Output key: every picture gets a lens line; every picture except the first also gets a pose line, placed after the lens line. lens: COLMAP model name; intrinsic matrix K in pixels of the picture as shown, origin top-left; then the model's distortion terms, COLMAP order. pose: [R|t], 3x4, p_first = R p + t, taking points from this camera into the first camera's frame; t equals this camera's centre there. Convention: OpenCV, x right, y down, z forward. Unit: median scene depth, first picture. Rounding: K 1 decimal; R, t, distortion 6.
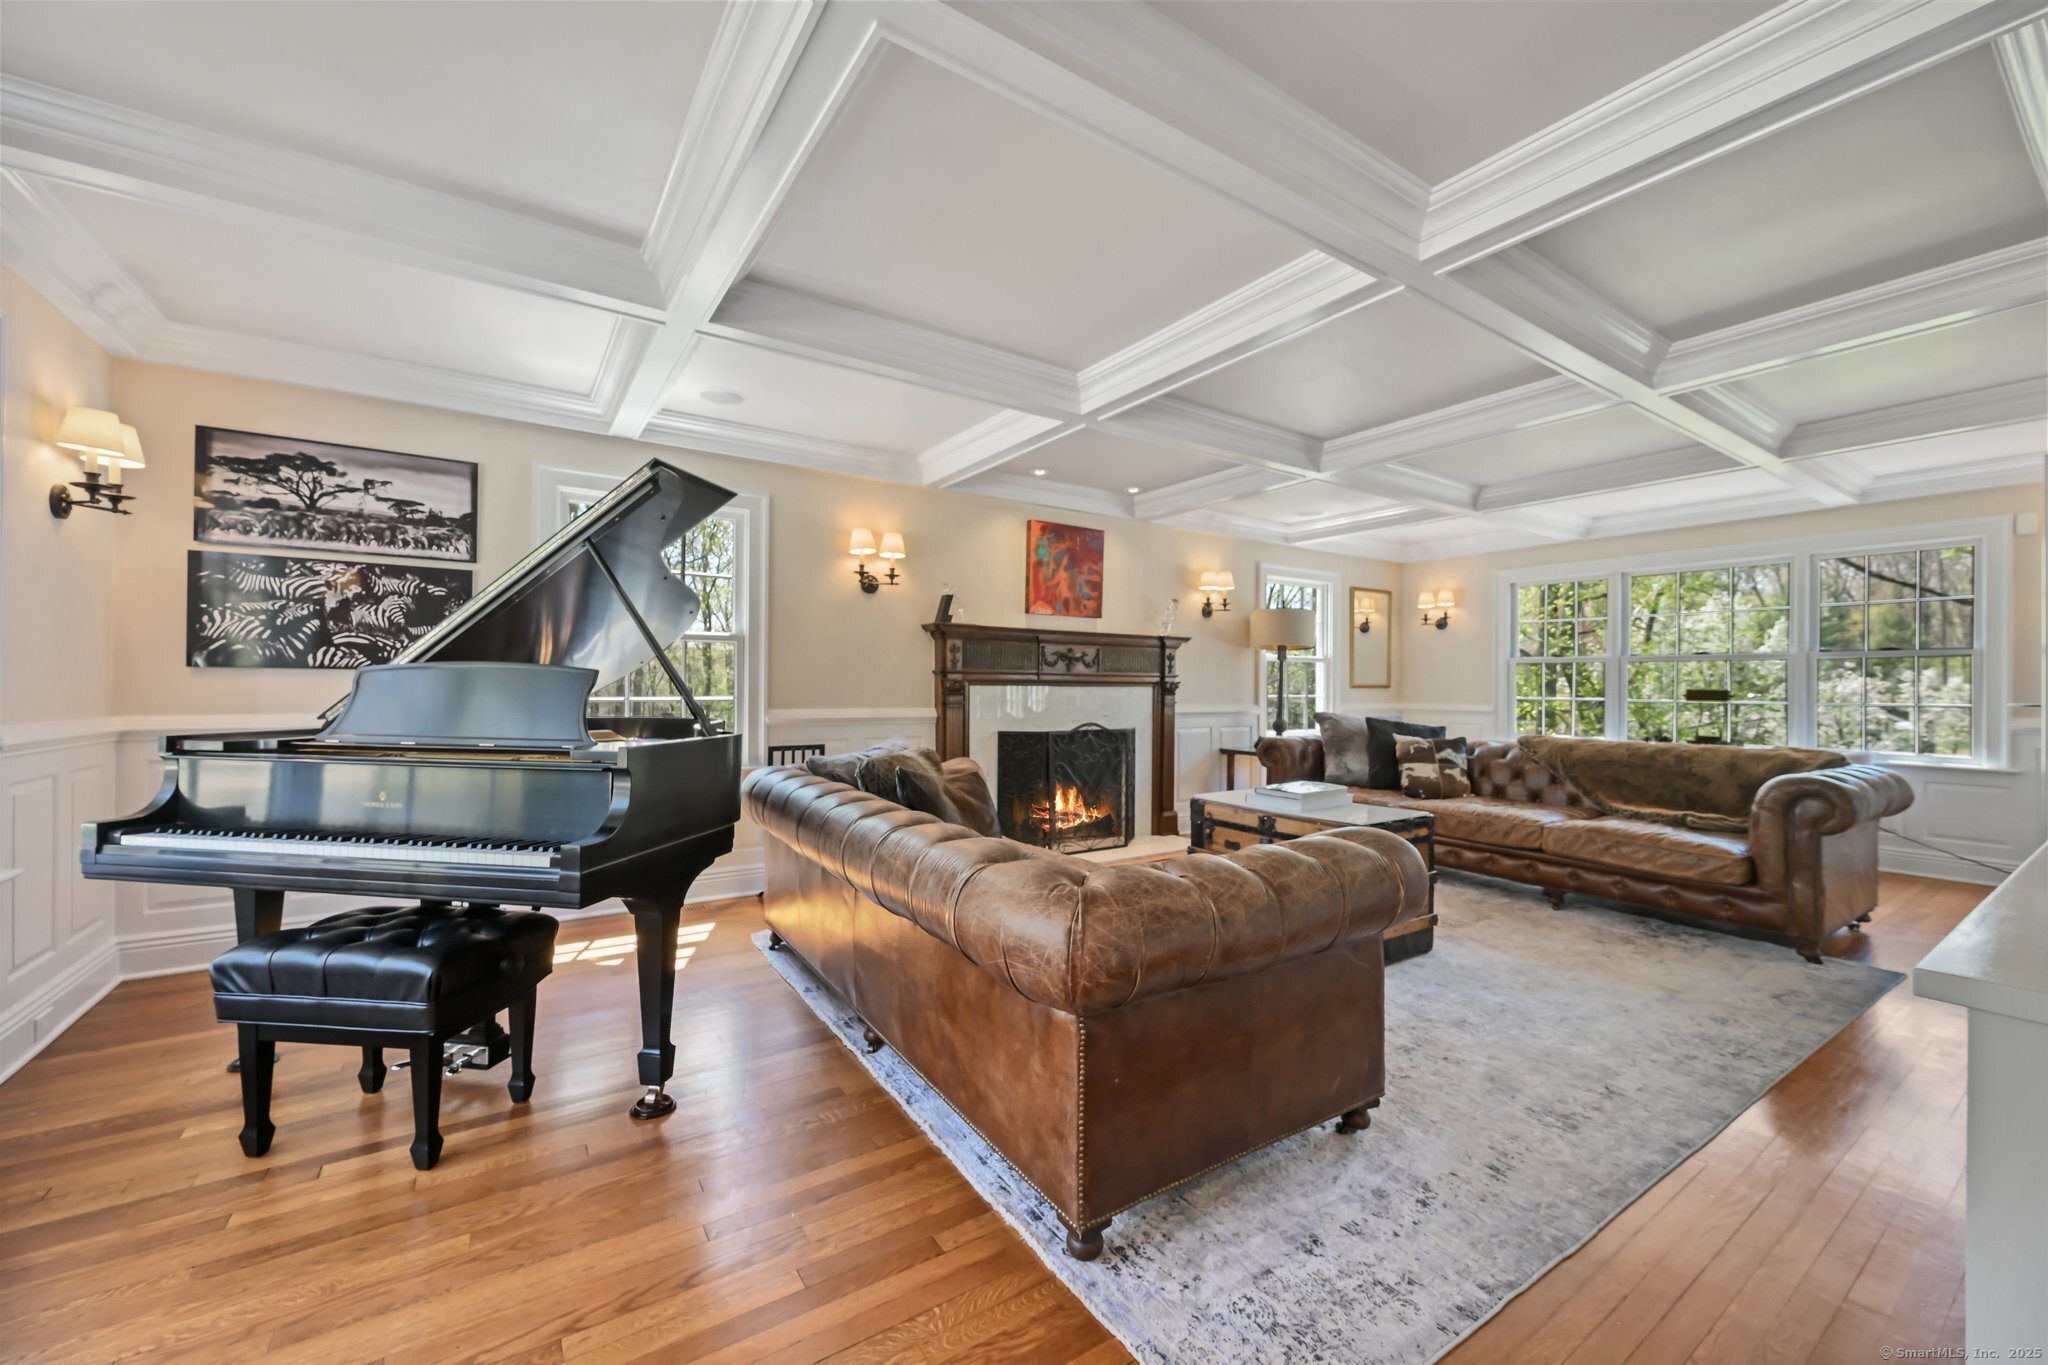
lens RADIAL K [[796.8, 0, 1027.1], [0, 796.8, 681.7], [0, 0, 1]] dist [-0.001153, -0.000002]
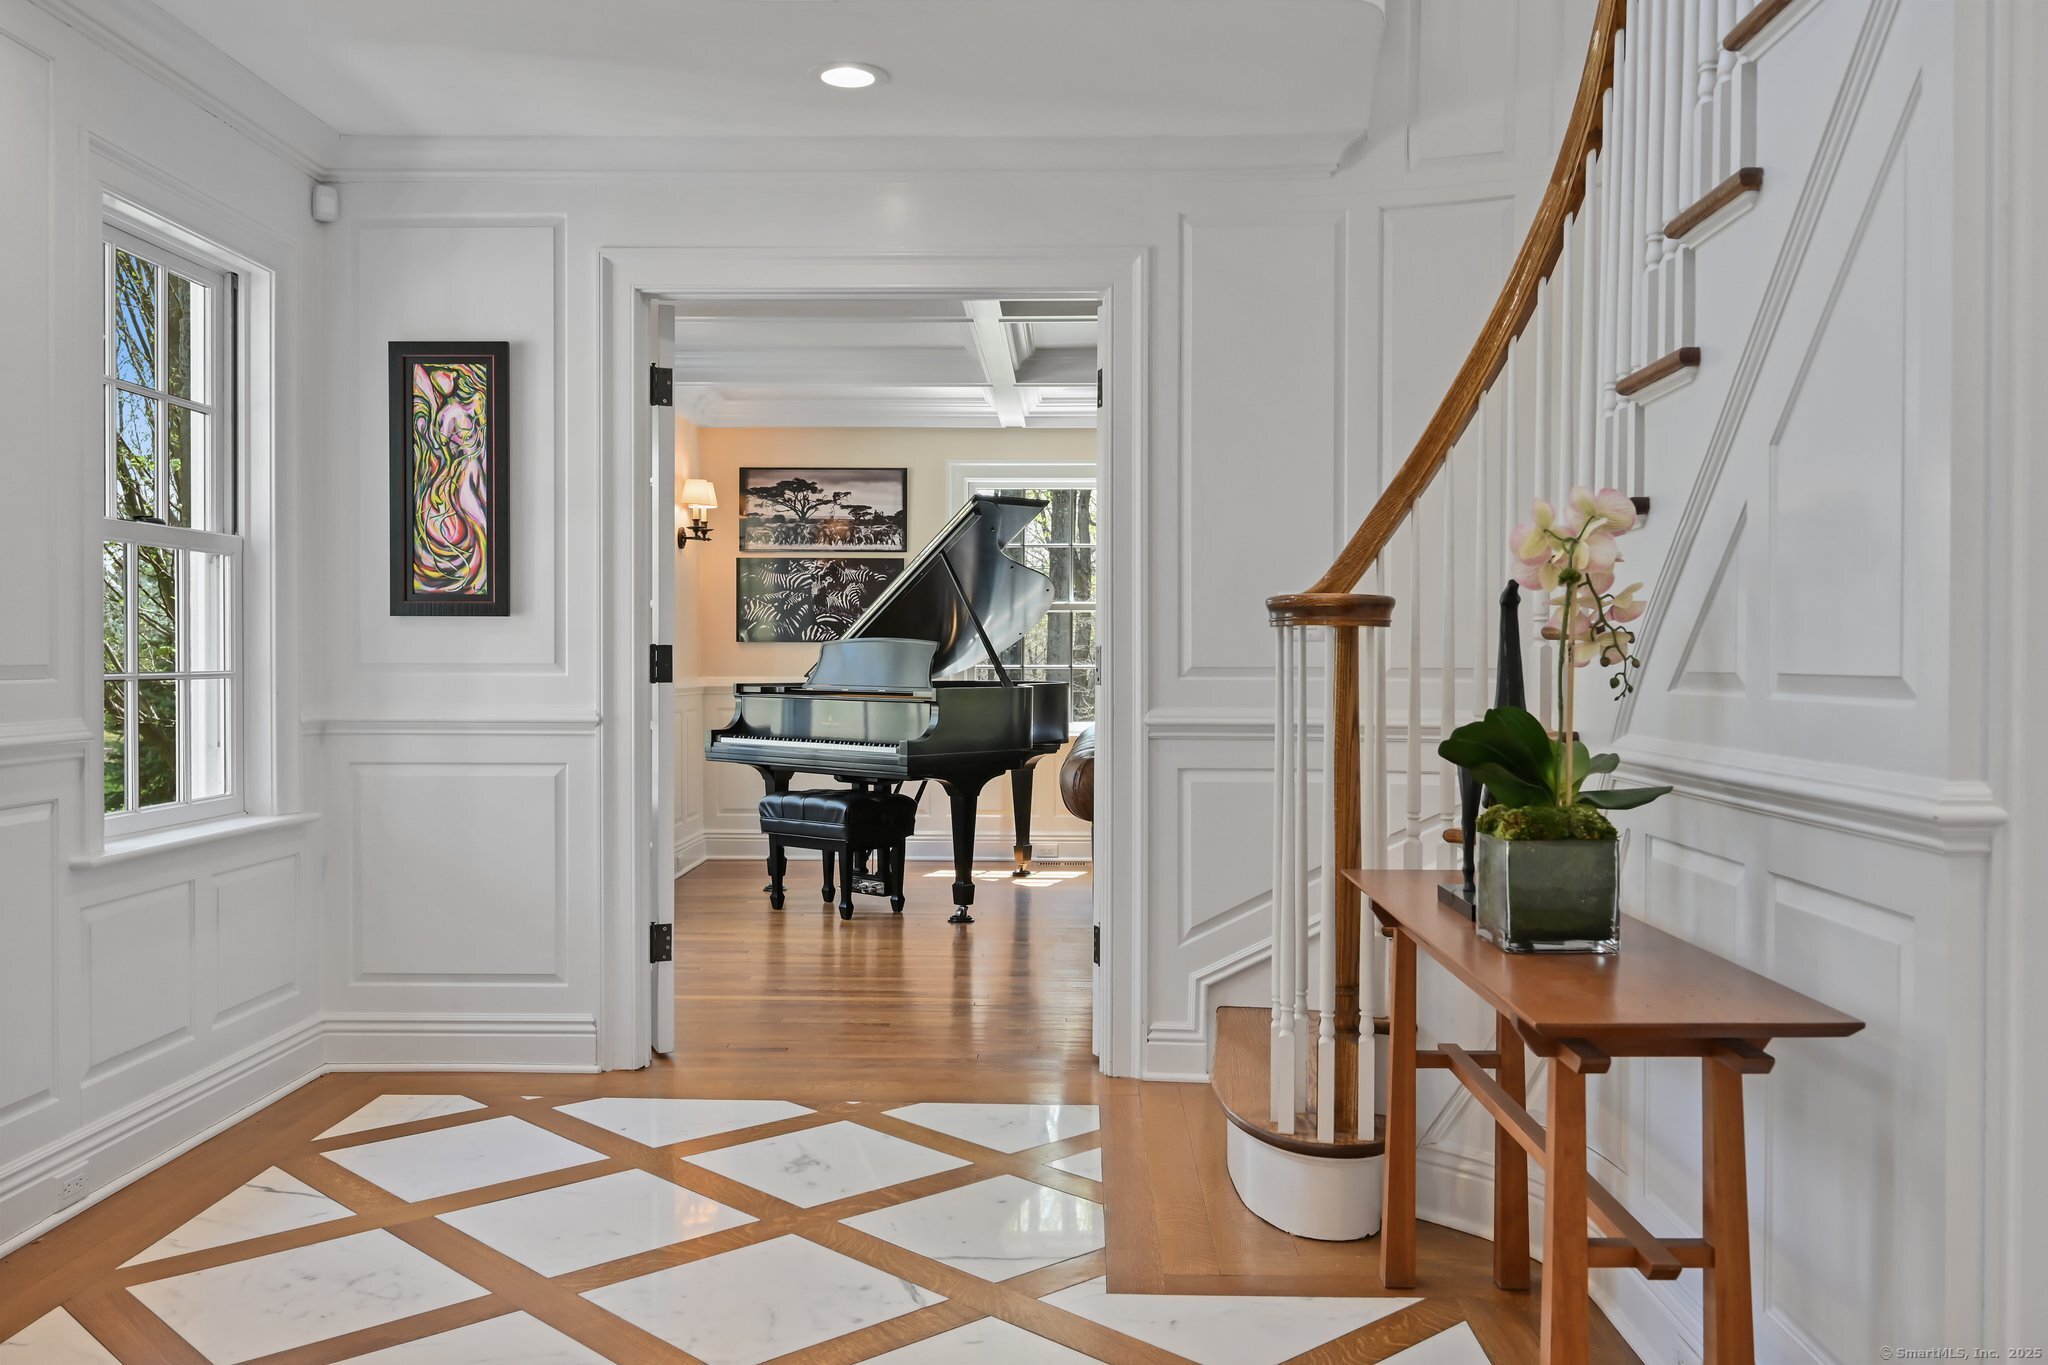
lens RADIAL K [[1756.1, 0, 1024.7], [0, 1756.1, 681.9], [0, 0, 1]] dist [0.002186, -0.000069]
pose [[0.812712, 0.004653, -0.582647, 1.091547], [0.005288, 0.999868, 0.015361, 0.006616], [0.582641, -0.015566, 0.812580, -1.149067]]
